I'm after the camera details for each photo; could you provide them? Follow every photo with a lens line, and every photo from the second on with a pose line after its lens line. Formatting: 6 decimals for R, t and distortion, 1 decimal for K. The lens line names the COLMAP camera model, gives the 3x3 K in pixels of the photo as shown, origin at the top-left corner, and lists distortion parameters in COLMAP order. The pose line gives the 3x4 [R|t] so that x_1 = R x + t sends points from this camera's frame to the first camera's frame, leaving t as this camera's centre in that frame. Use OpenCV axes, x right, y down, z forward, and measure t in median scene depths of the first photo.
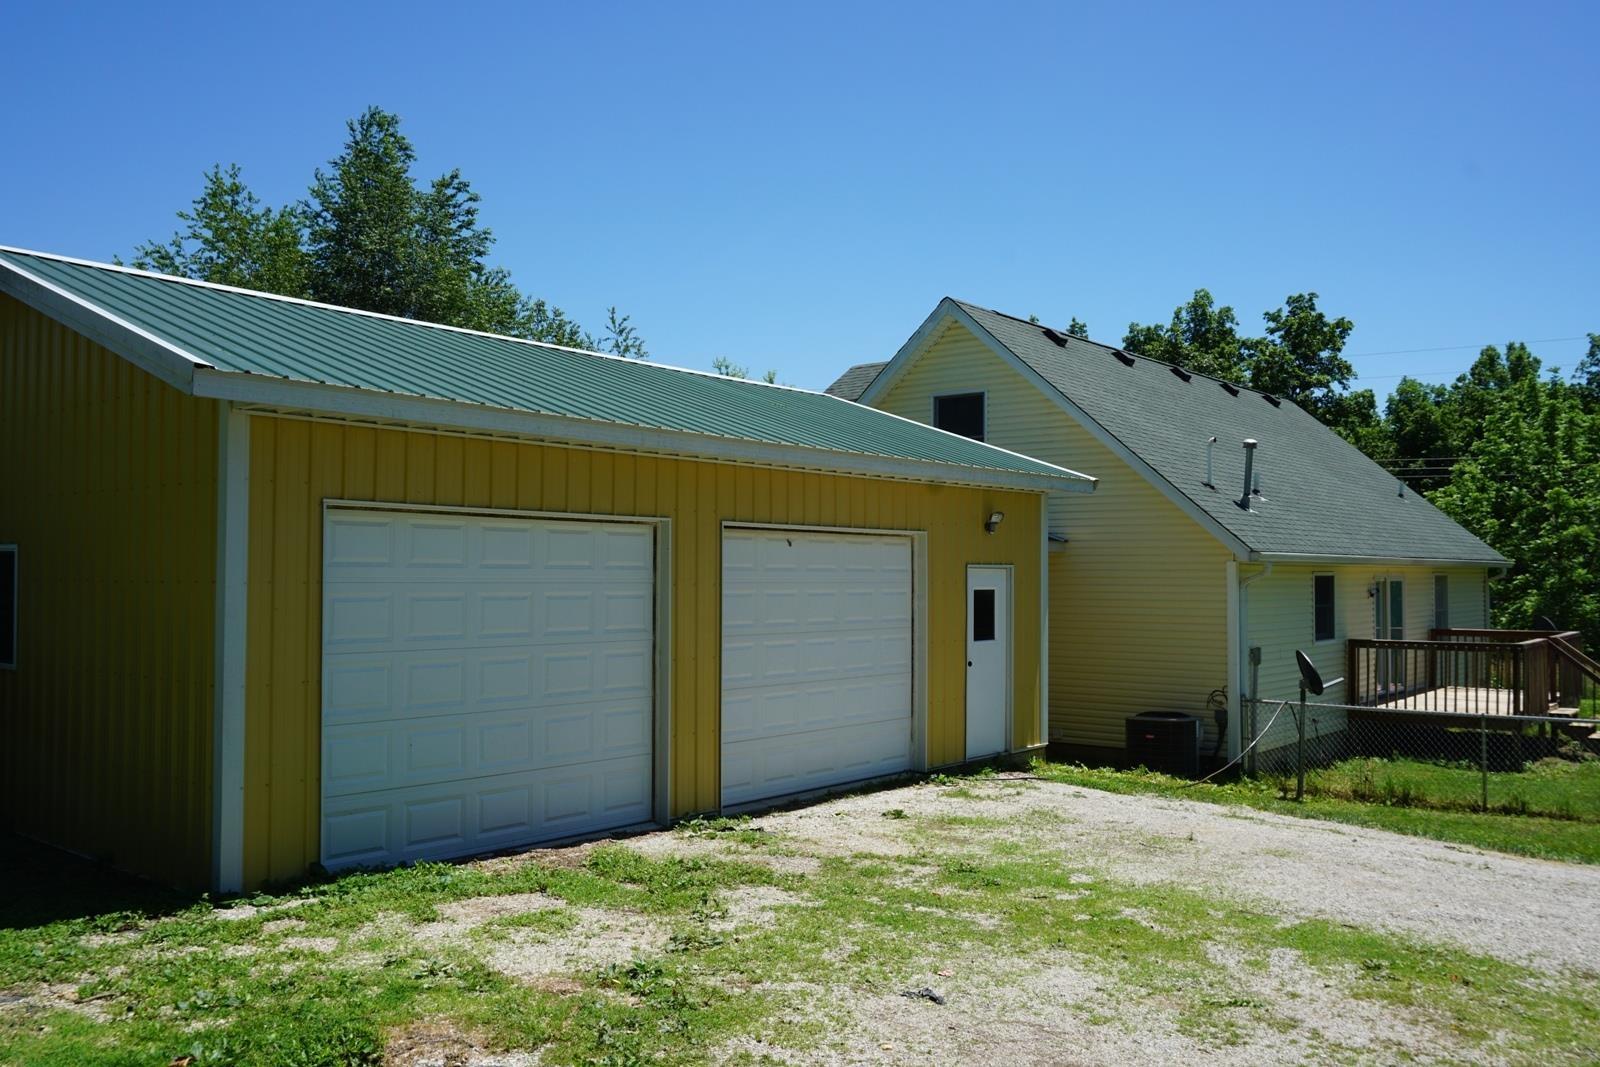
lens RADIAL K [[1308.4, 0, 800.0], [0, 1308.4, 533.5], [0, 0, 1]] dist [-0.000415, 0.001445]
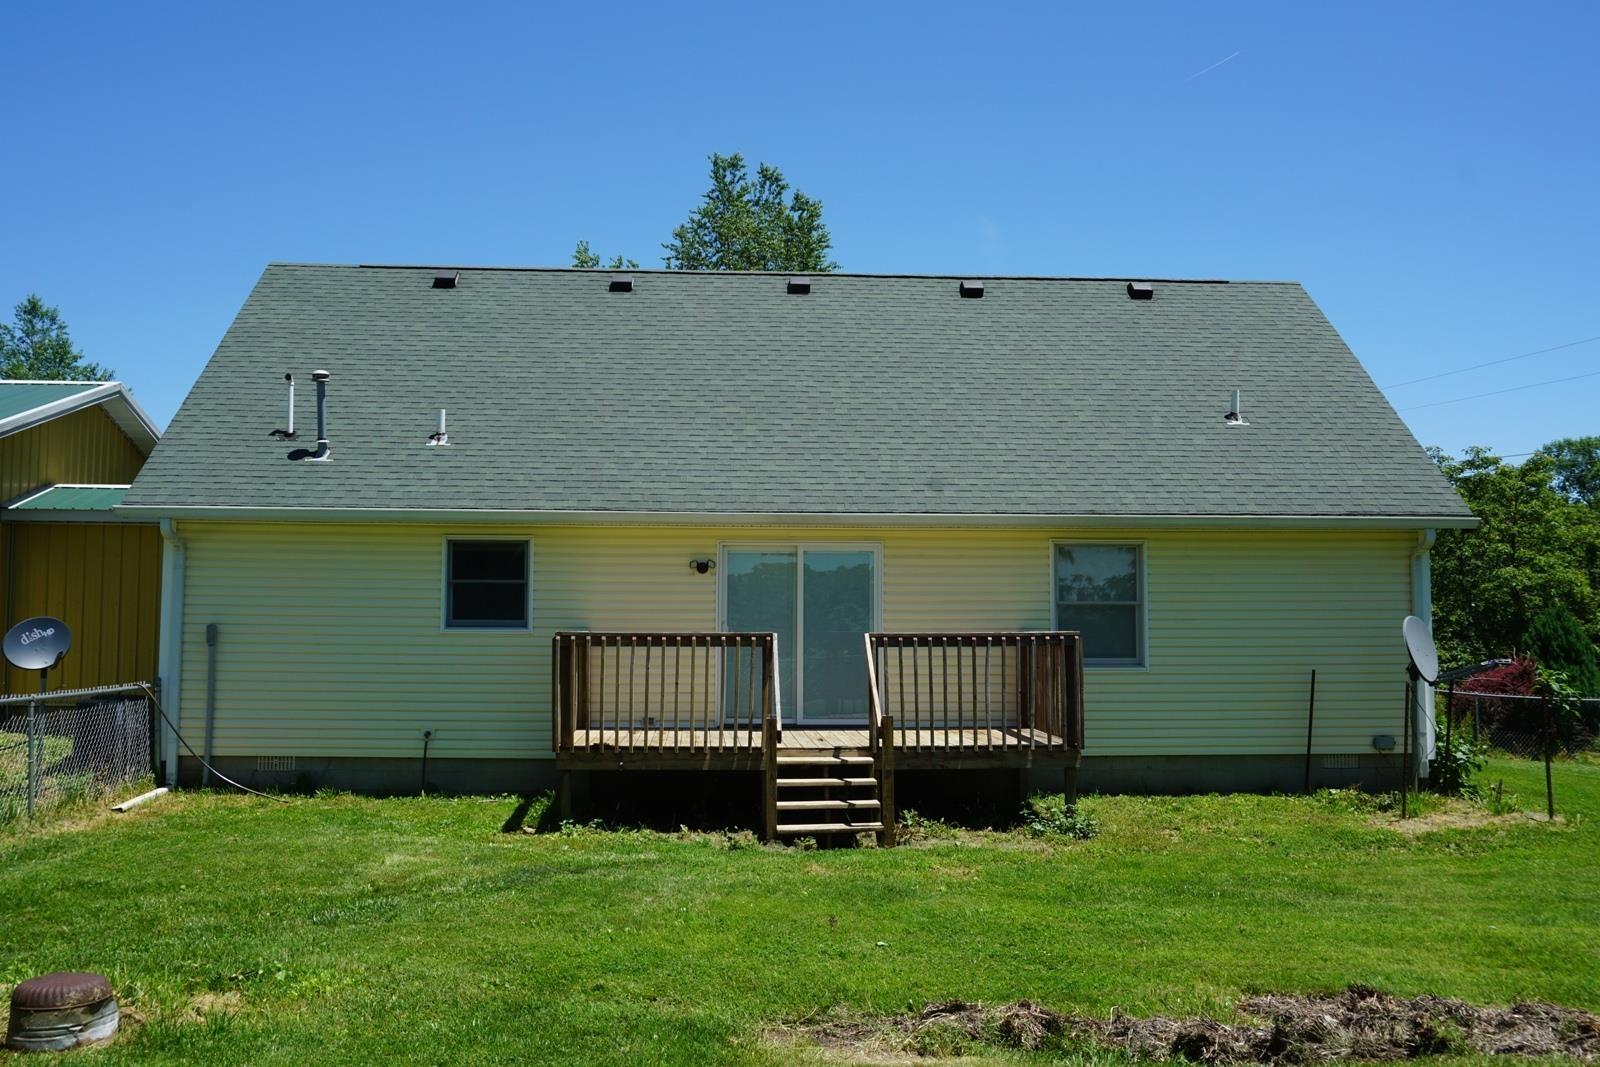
lens RADIAL K [[1352.1, 0, 798.9], [0, 1352.1, 507.1], [0, 0, 1]] dist [-0.066887, -0.003412]
pose [[0.680100, -0.056064, -0.730973, 1.238581], [0.019473, 0.998101, -0.058435, 0.070938], [0.732861, 0.025507, 0.679900, 0.716929]]
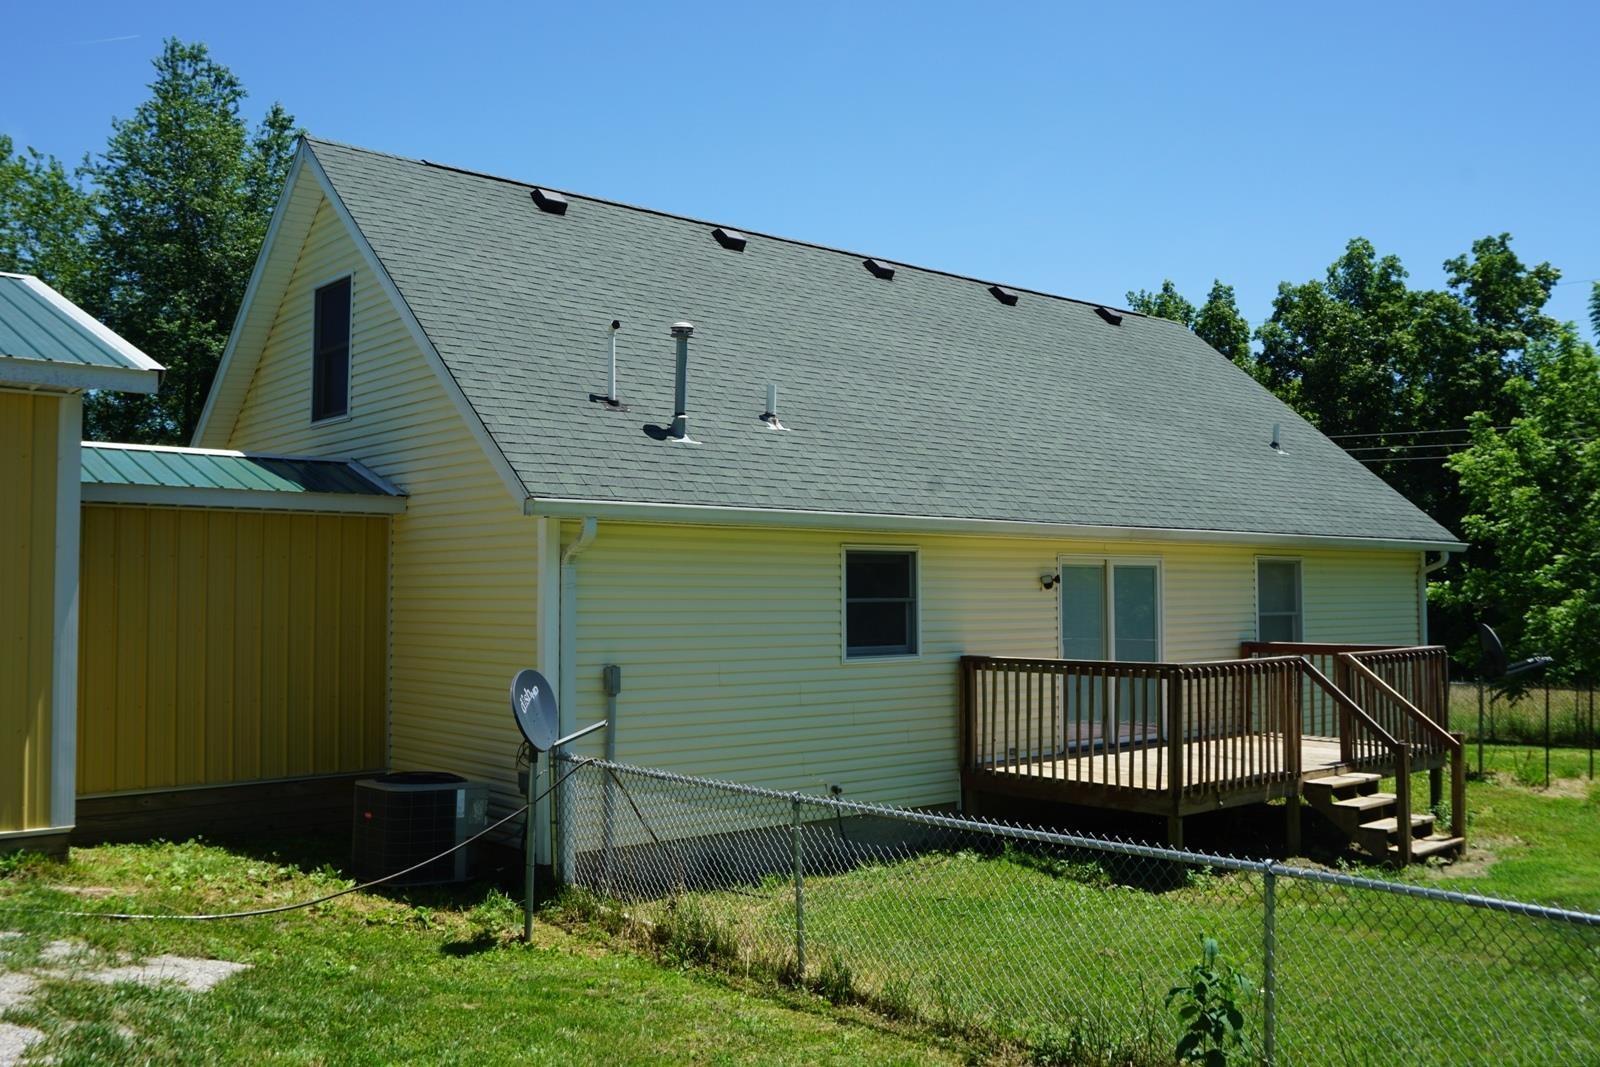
lens RADIAL K [[1363.5, 0, 804.8], [0, 1363.5, 553.1], [0, 0, 1]] dist [-0.019875, -0.007676]
pose [[0.981672, -0.006612, -0.190462, 0.565287], [0.007265, 0.999970, 0.002728, 0.036273], [0.190438, -0.004062, 0.981691, 0.428608]]
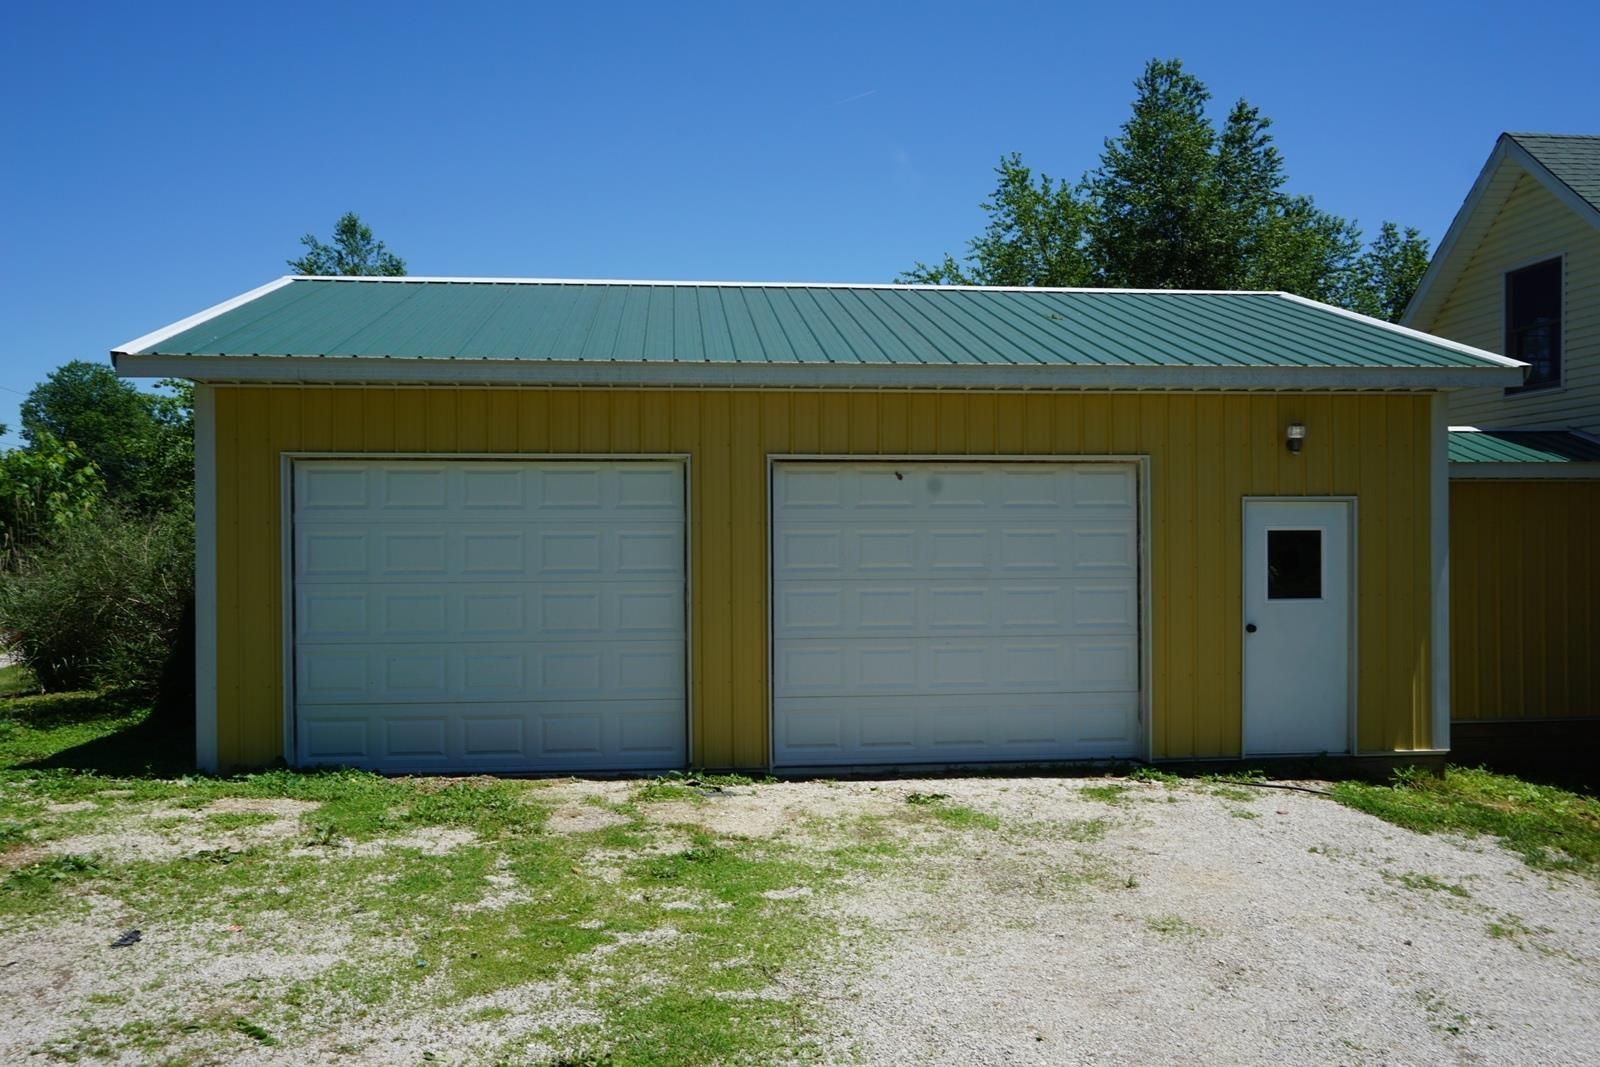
lens RADIAL K [[1281.5, 0, 800.0], [0, 1281.5, 533.5], [0, 0, 1]] dist [-0.011882, 0.002756]
pose [[0.705527, -0.008156, -0.708636, 0.378343], [0.029868, 0.999388, 0.018234, 0.019215], [0.708053, -0.034030, 0.705338, 0.239656]]
